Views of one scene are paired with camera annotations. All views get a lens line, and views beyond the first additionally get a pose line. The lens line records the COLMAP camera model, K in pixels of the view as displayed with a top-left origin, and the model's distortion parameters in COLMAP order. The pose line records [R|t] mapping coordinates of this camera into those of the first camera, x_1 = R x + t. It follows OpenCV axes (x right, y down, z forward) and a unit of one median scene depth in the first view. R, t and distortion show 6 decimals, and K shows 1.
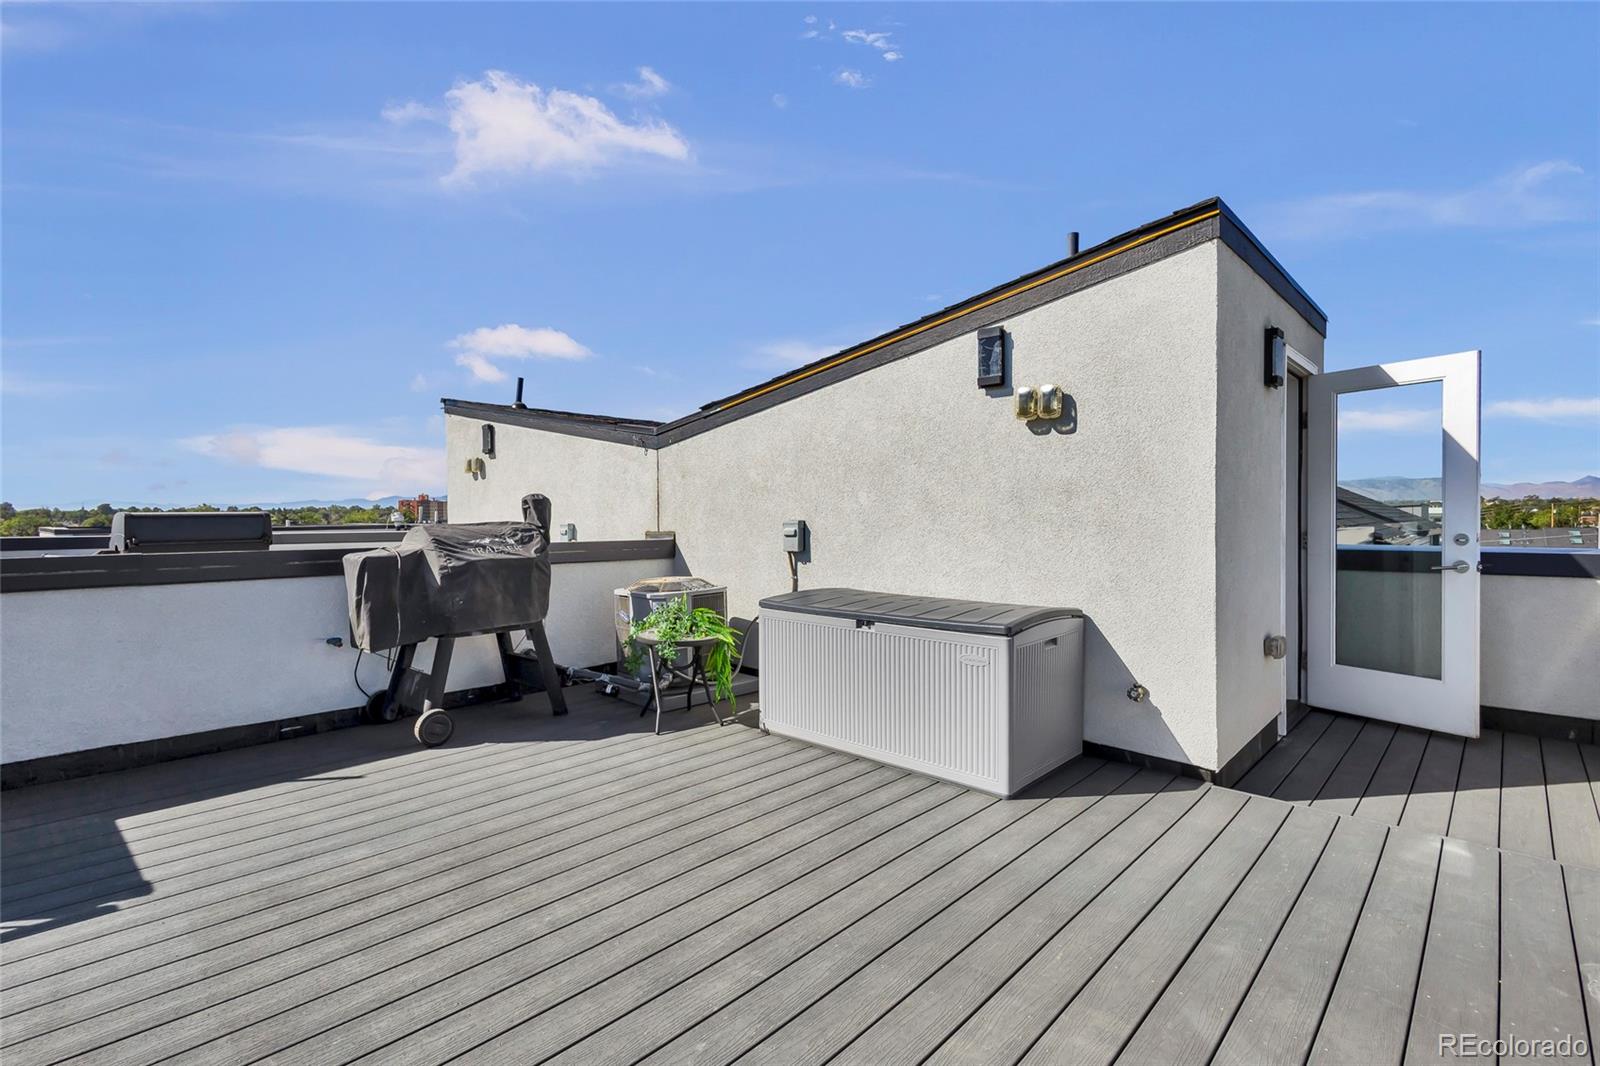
lens RADIAL K [[751.9, 0, 797.2], [0, 751.9, 531.2], [0, 0, 1]] dist [0.007603, -0.000739]
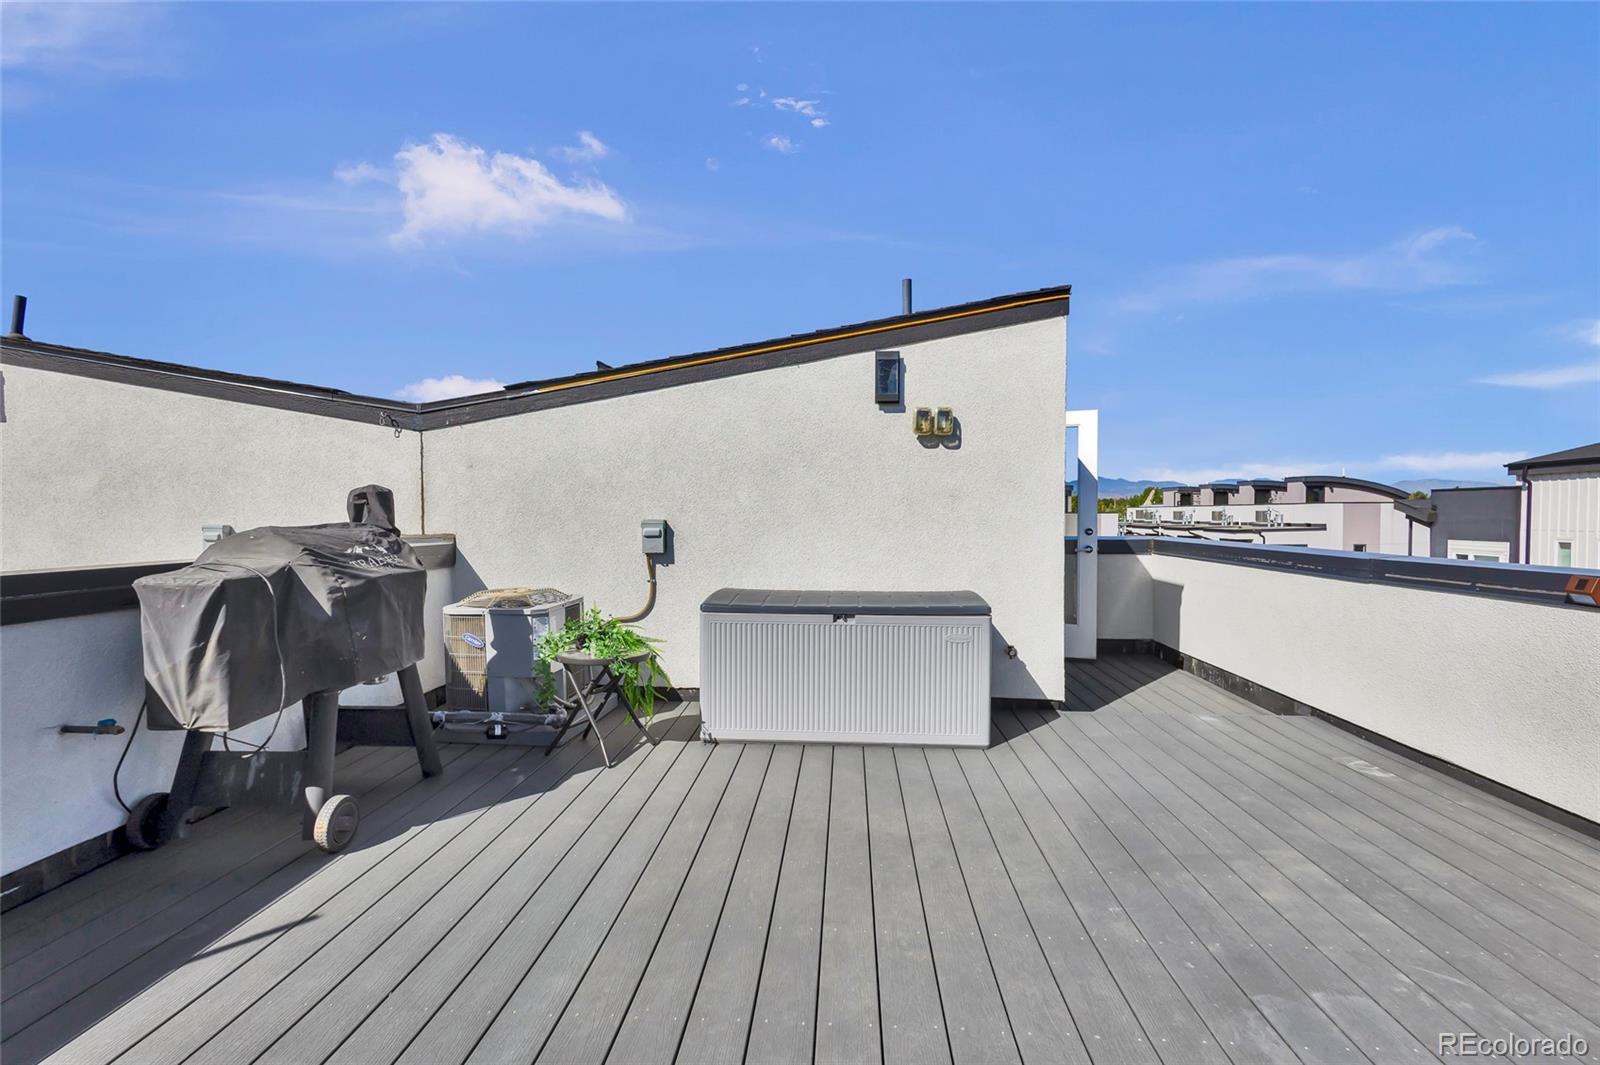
lens RADIAL K [[751.9, 0, 797.2], [0, 751.9, 530.7], [0, 0, 1]] dist [0.007603, -0.000739]
pose [[0.777089, -0.011713, 0.629282, -0.571409], [0.010892, 0.999927, 0.005161, -0.004945], [-0.629296, 0.002844, 0.777160, 0.195182]]
